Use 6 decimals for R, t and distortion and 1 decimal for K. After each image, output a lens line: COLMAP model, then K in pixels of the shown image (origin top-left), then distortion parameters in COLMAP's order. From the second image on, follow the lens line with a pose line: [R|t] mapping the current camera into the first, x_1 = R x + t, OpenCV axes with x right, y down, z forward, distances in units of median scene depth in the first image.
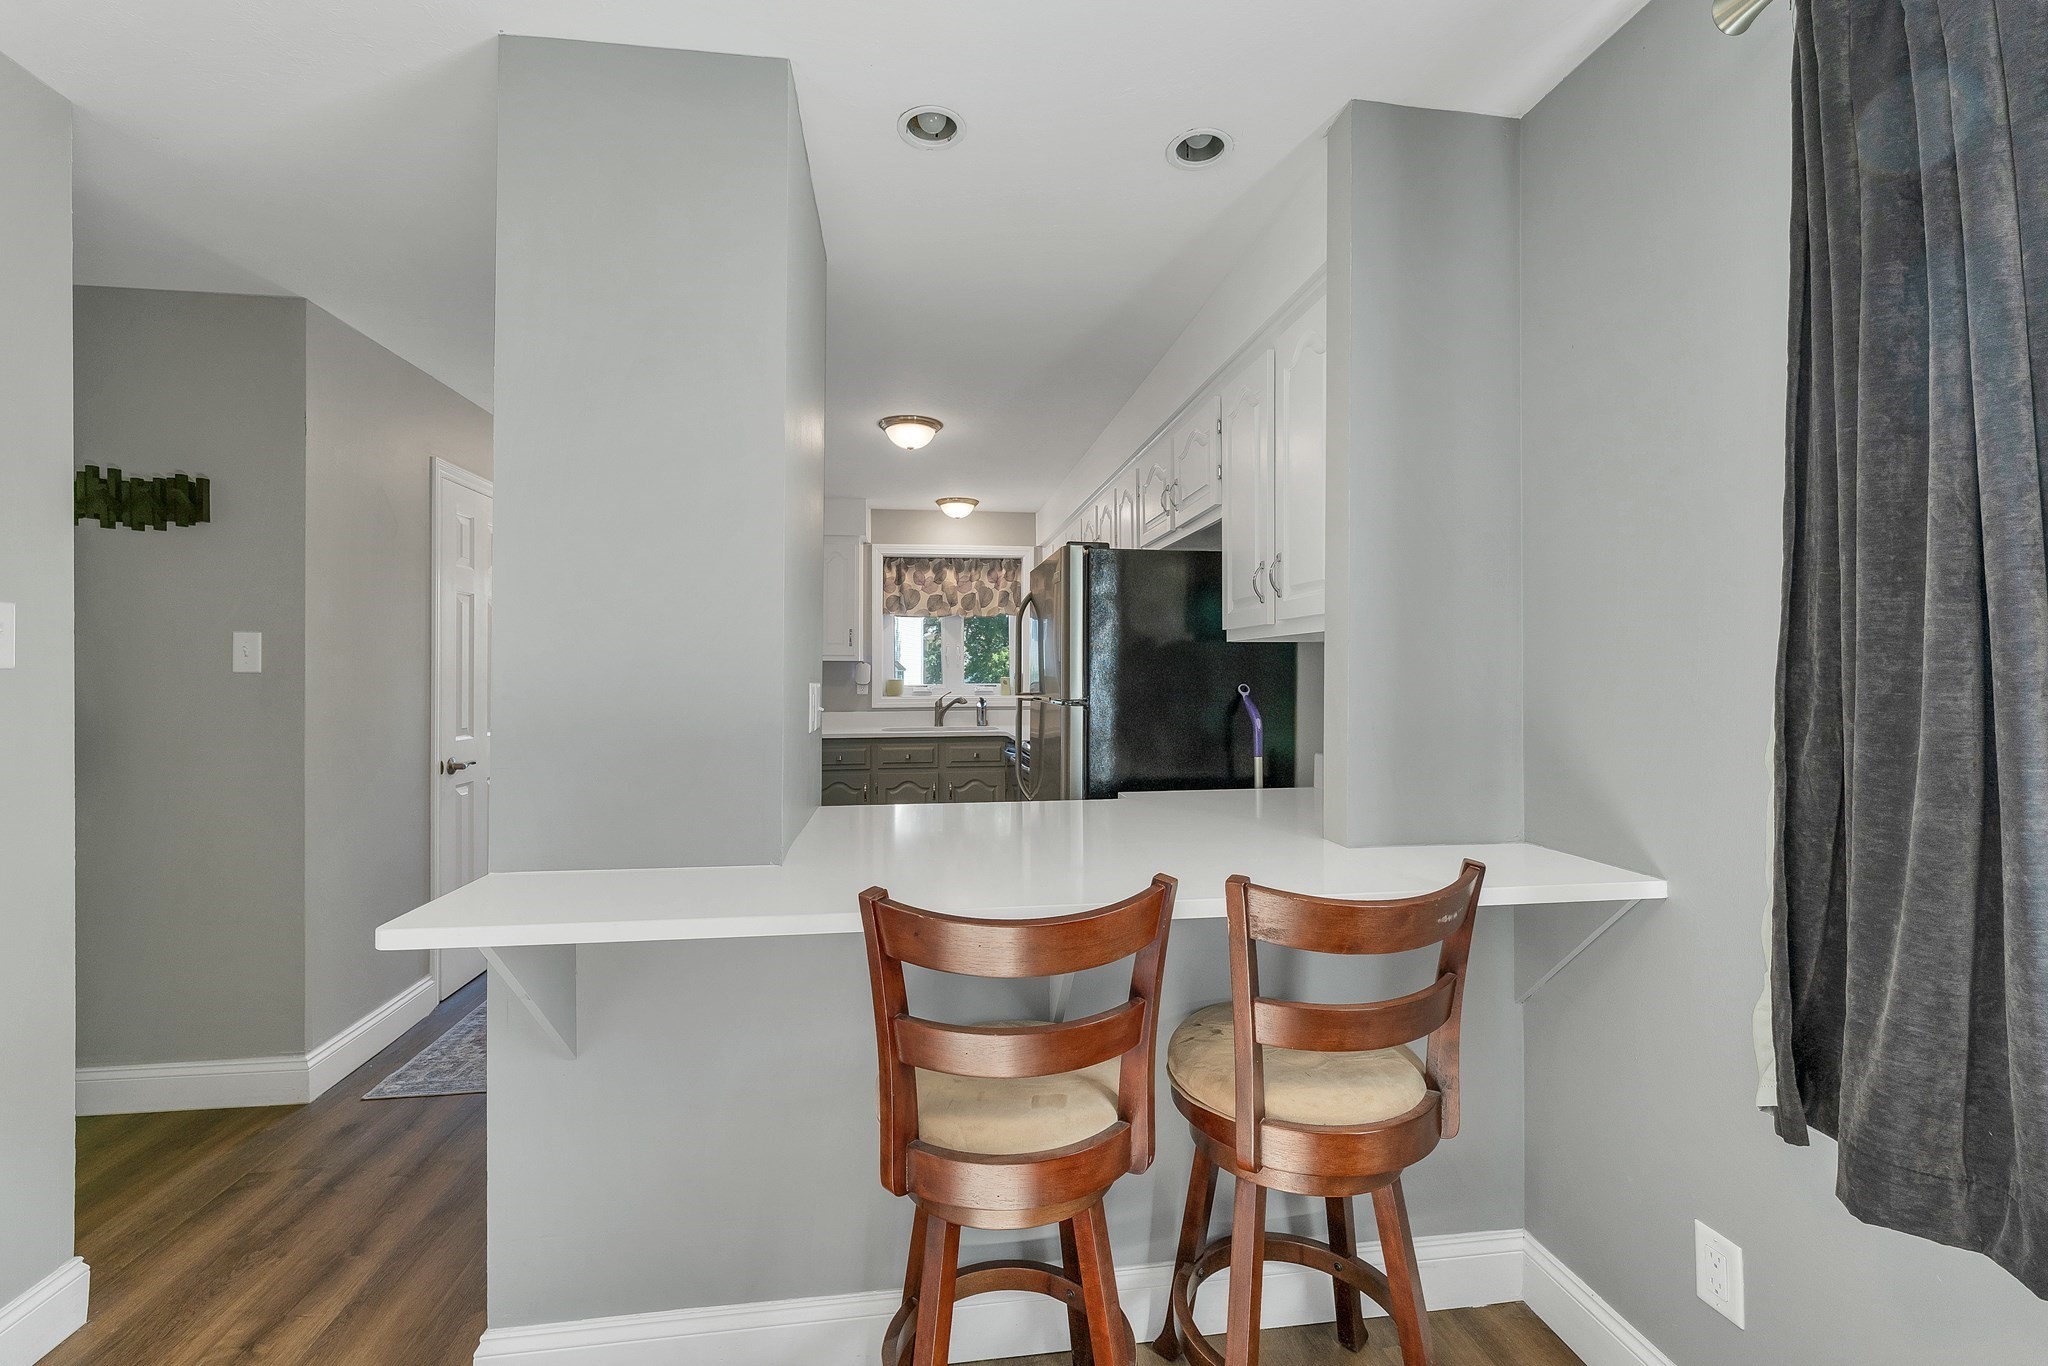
lens RADIAL K [[858.4, 0, 1016.3], [0, 858.4, 668.5], [0, 0, 1]] dist [0.000193, -0.000665]
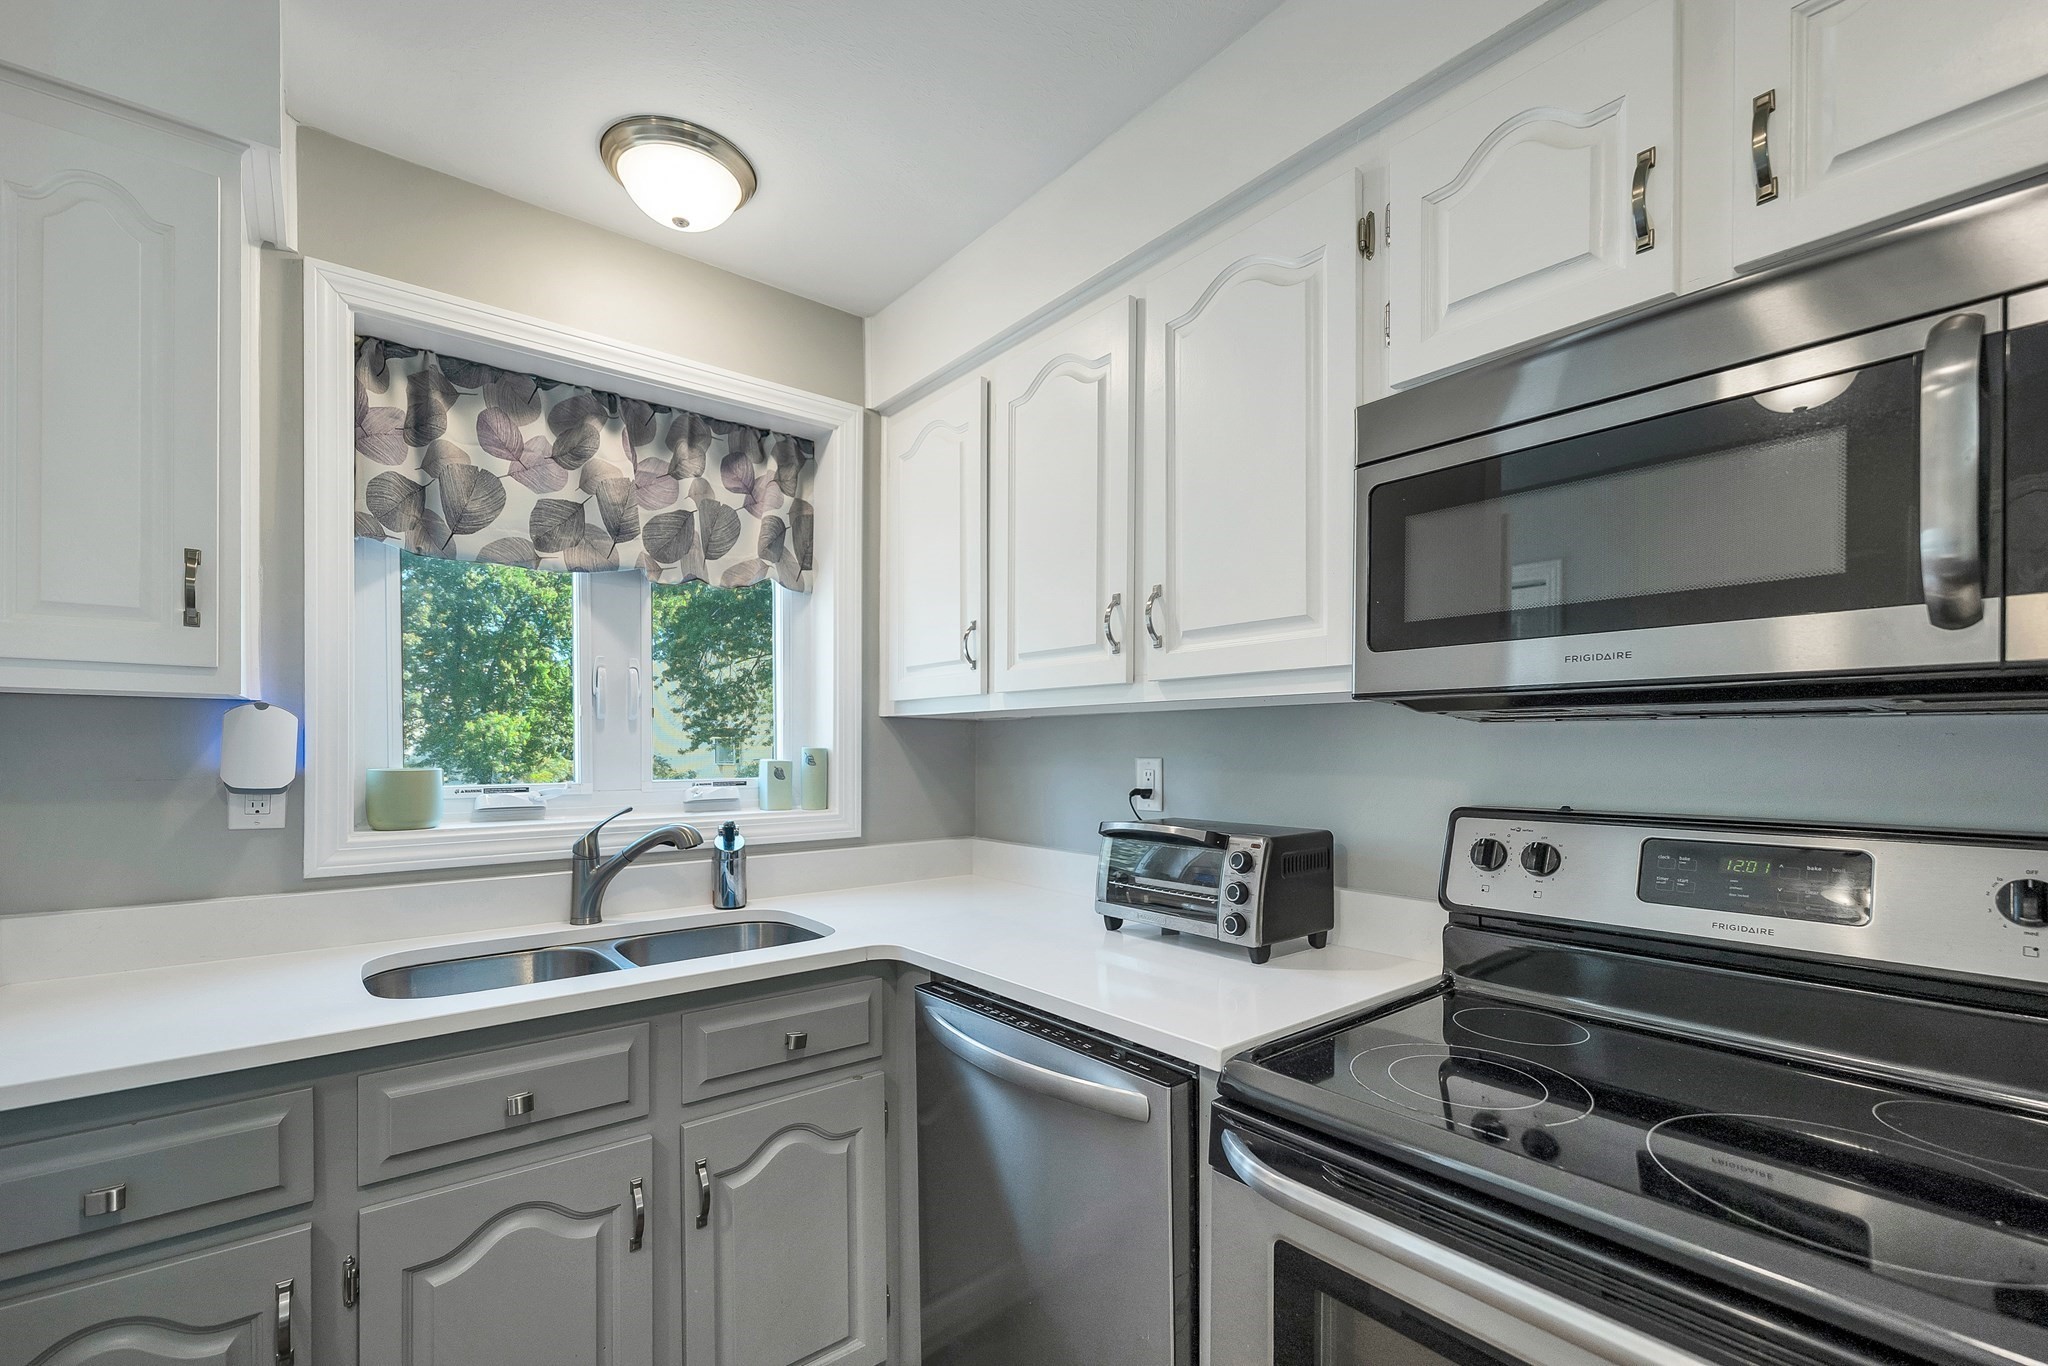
lens RADIAL K [[875.4, 0, 1029.2], [0, 875.4, 748.5], [0, 0, 1]] dist [-0.002257, -0.000576]
pose [[0.849739, 0.000553, 0.527203, -0.120441], [-0.004061, 0.999977, 0.005496, 0.003450], [-0.527187, -0.006811, 0.849722, 0.654809]]
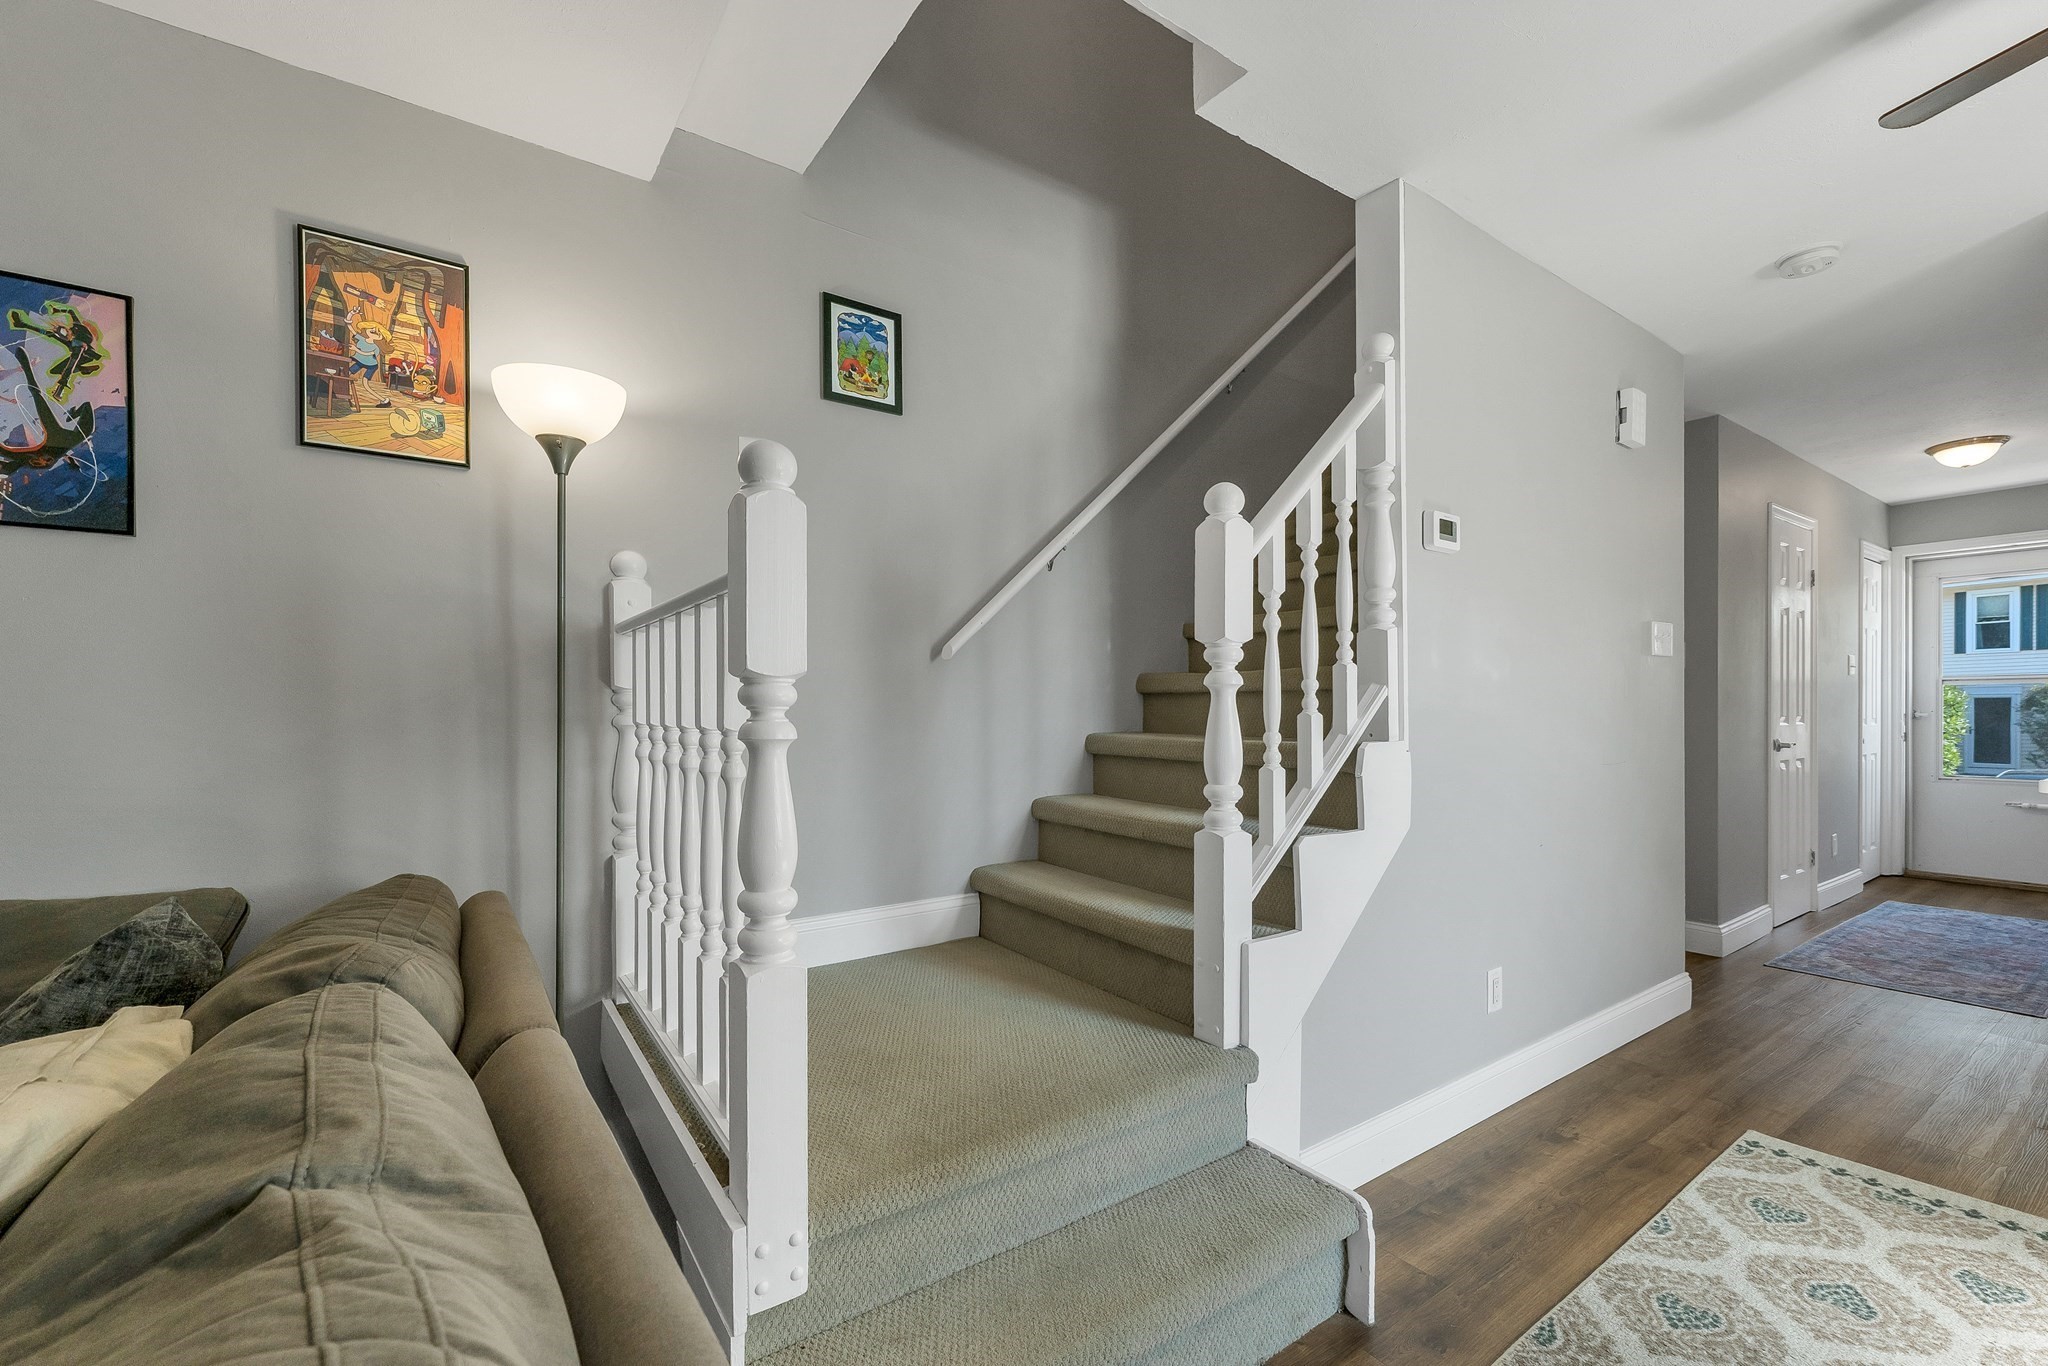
lens RADIAL K [[843.3, 0, 1018.7], [0, 843.3, 710.7], [0, 0, 1]] dist [-0.000402, -0.000302]
pose [[0.455820, 0.003429, -0.890065, -0.035865], [0.008251, 0.999933, 0.008078, 0.025655], [0.890034, -0.011026, 0.455761, -0.329556]]
